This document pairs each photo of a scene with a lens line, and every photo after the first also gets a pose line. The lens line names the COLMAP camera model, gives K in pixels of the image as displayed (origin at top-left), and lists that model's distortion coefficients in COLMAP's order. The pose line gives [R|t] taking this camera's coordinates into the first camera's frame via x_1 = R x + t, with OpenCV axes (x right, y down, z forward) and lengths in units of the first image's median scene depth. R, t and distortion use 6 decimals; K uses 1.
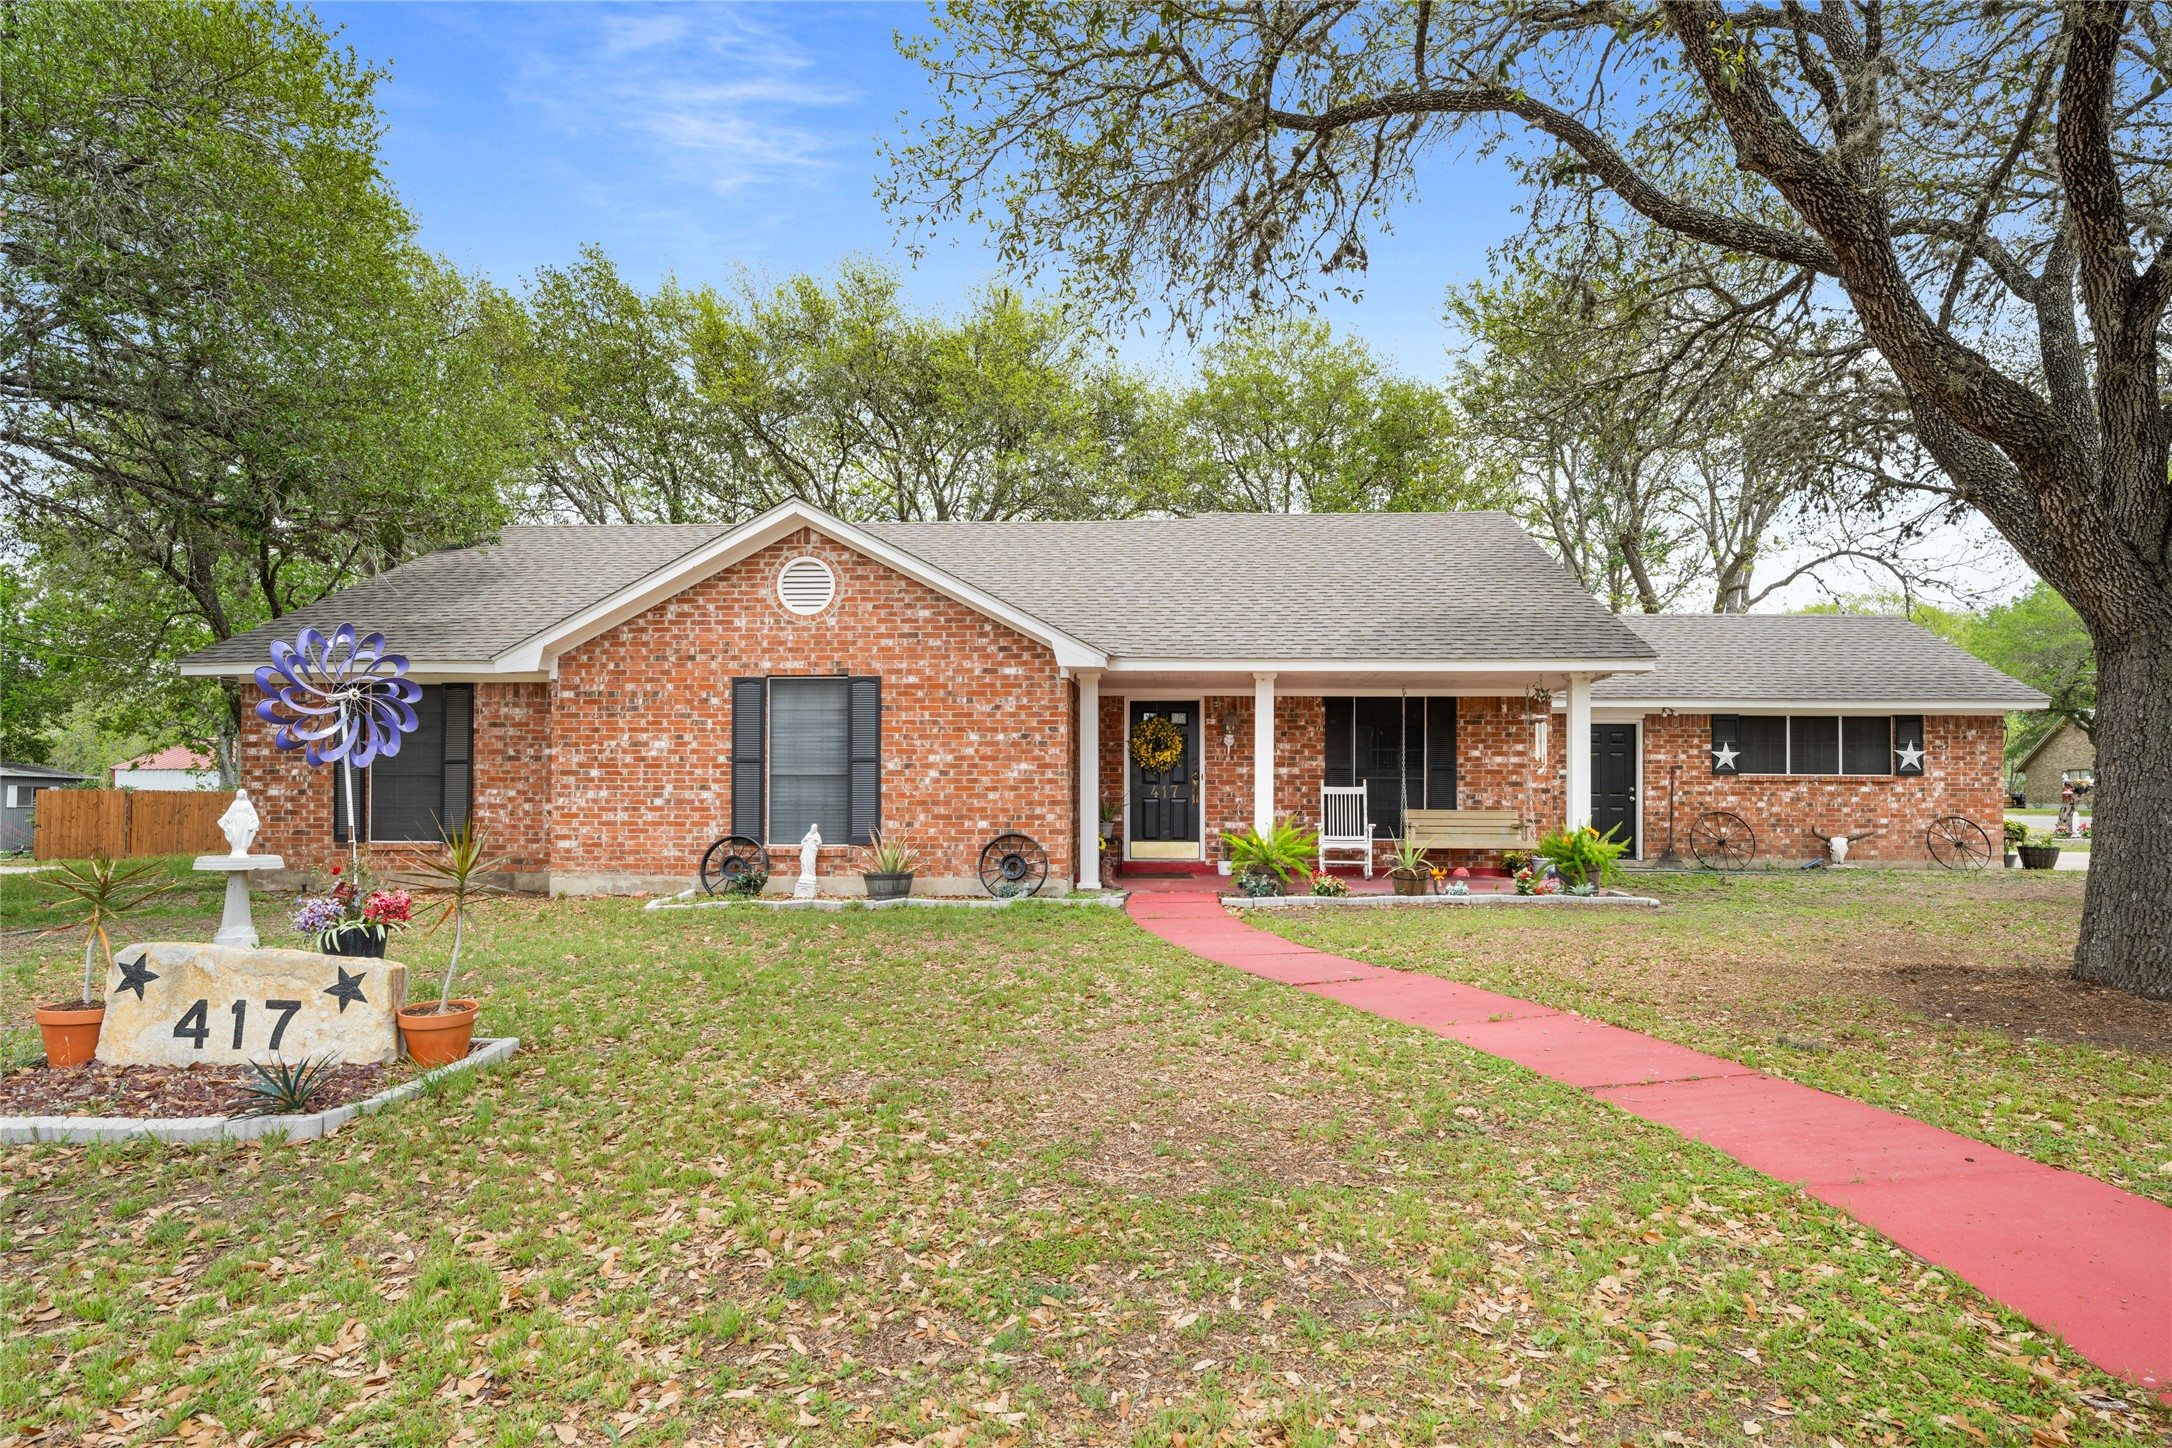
lens RADIAL K [[1127.6, 0, 1096.2], [0, 1127.6, 814.0], [0, 0, 1]] dist [-0.000030, 0.000136]
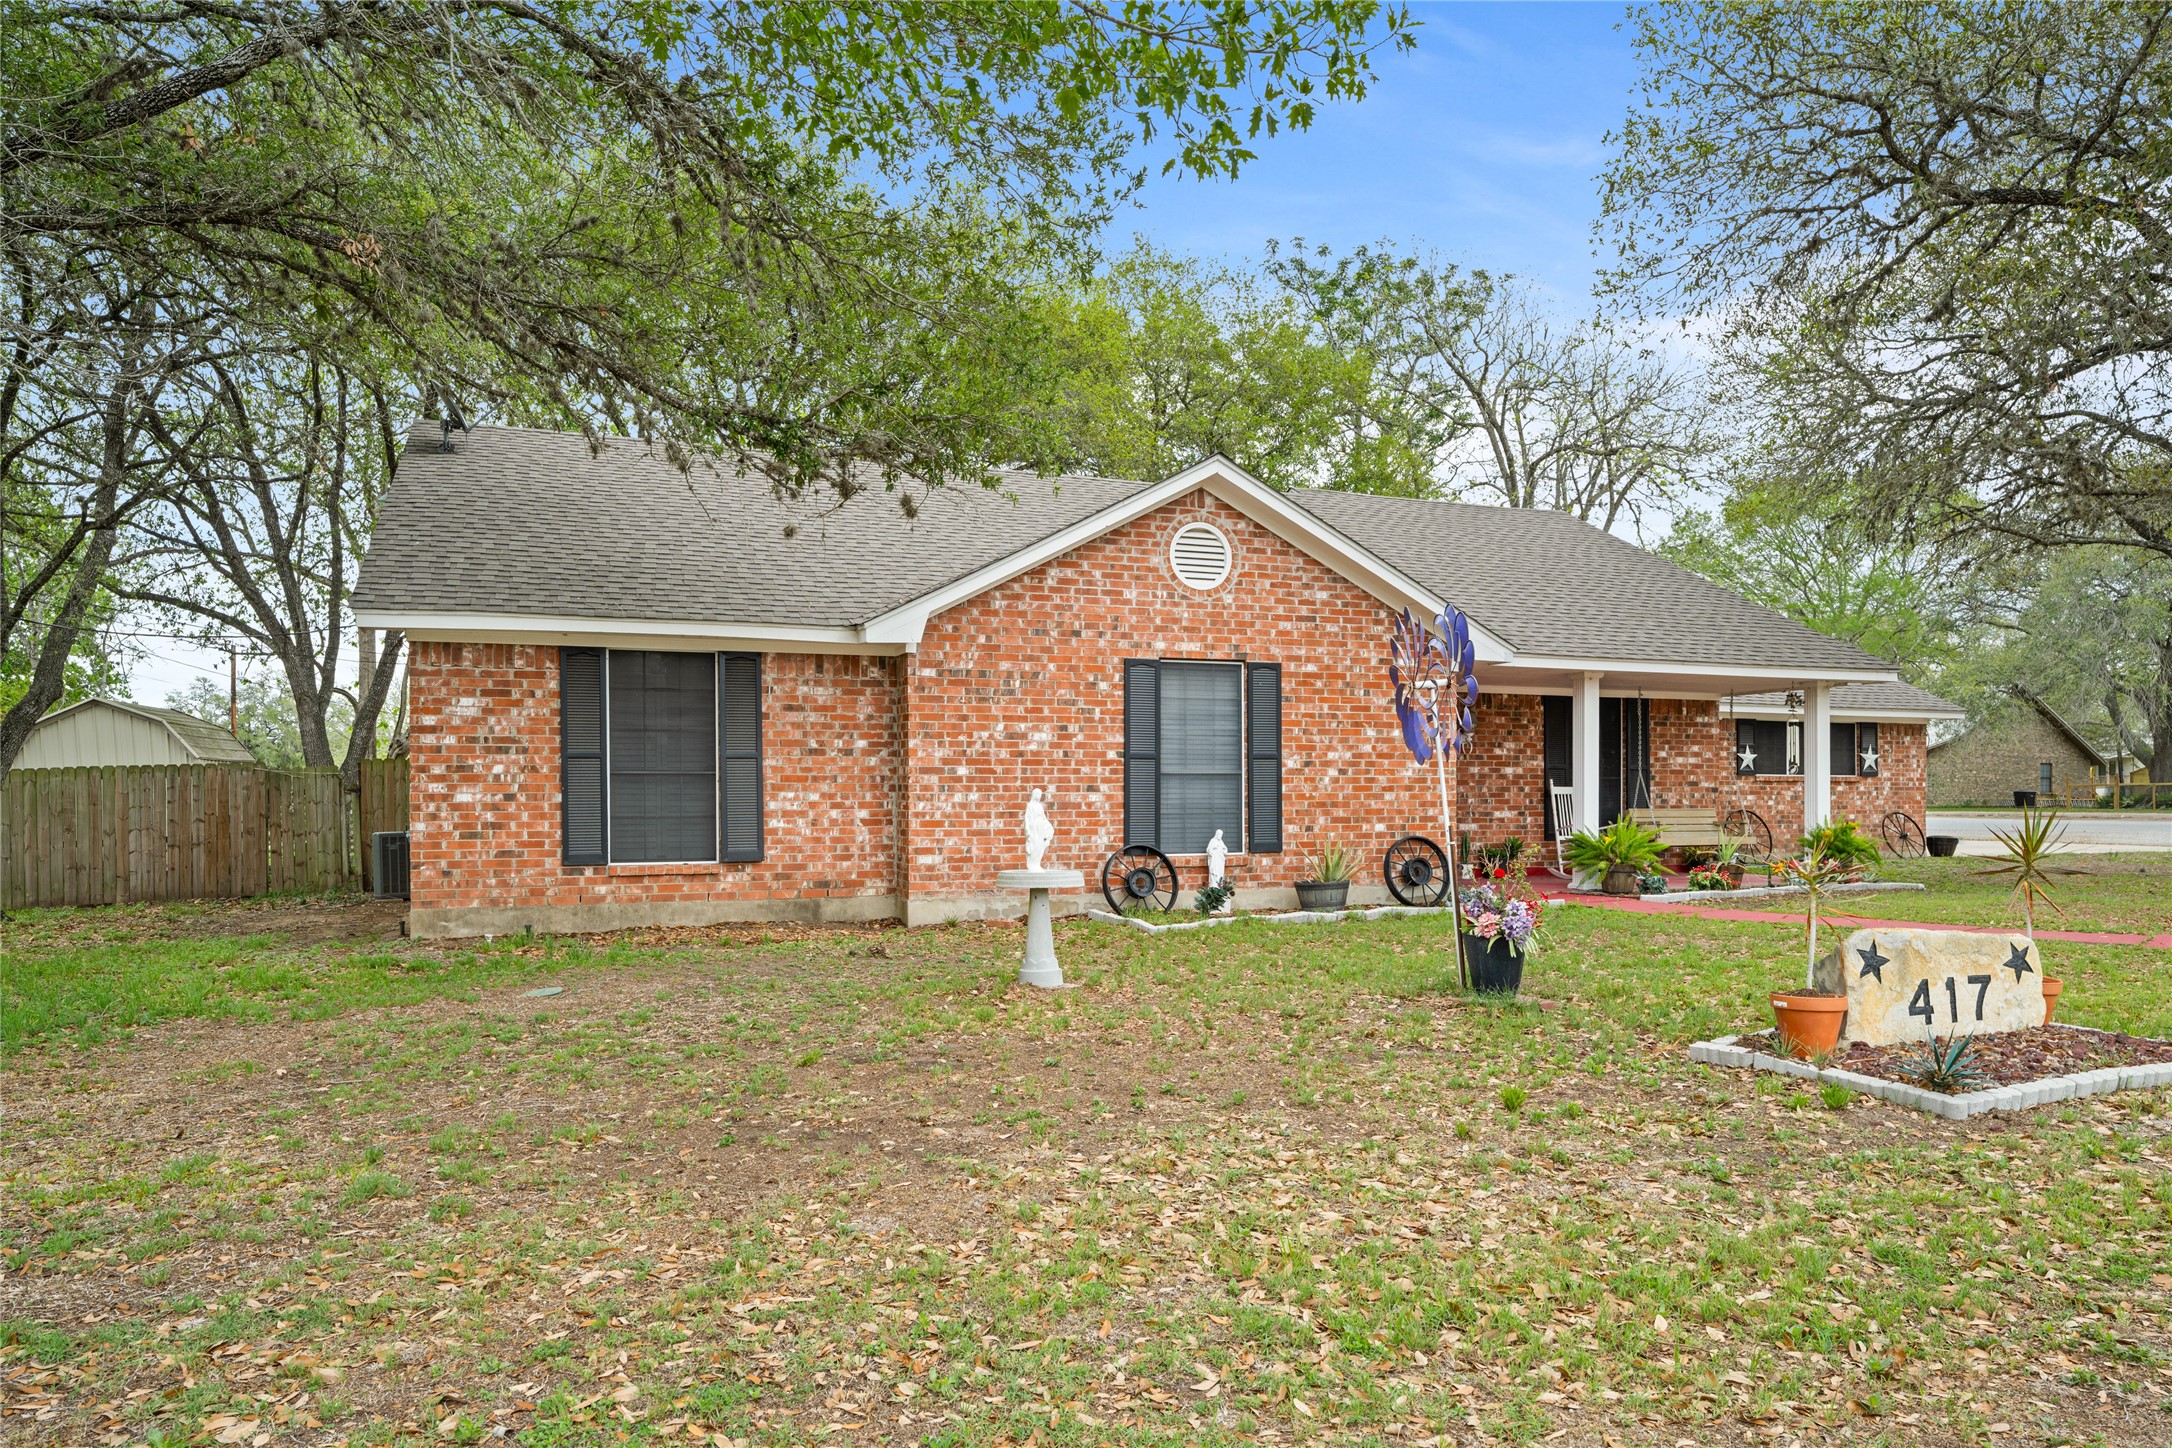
lens RADIAL K [[1407.9, 0, 1093.1], [0, 1407.9, 854.8], [0, 0, 1]] dist [-0.002554, 0.001995]
pose [[0.913559, -0.022099, 0.406105, -0.774890], [0.013807, 0.999632, 0.023336, 0.001520], [-0.406472, -0.015712, 0.913528, 0.037919]]
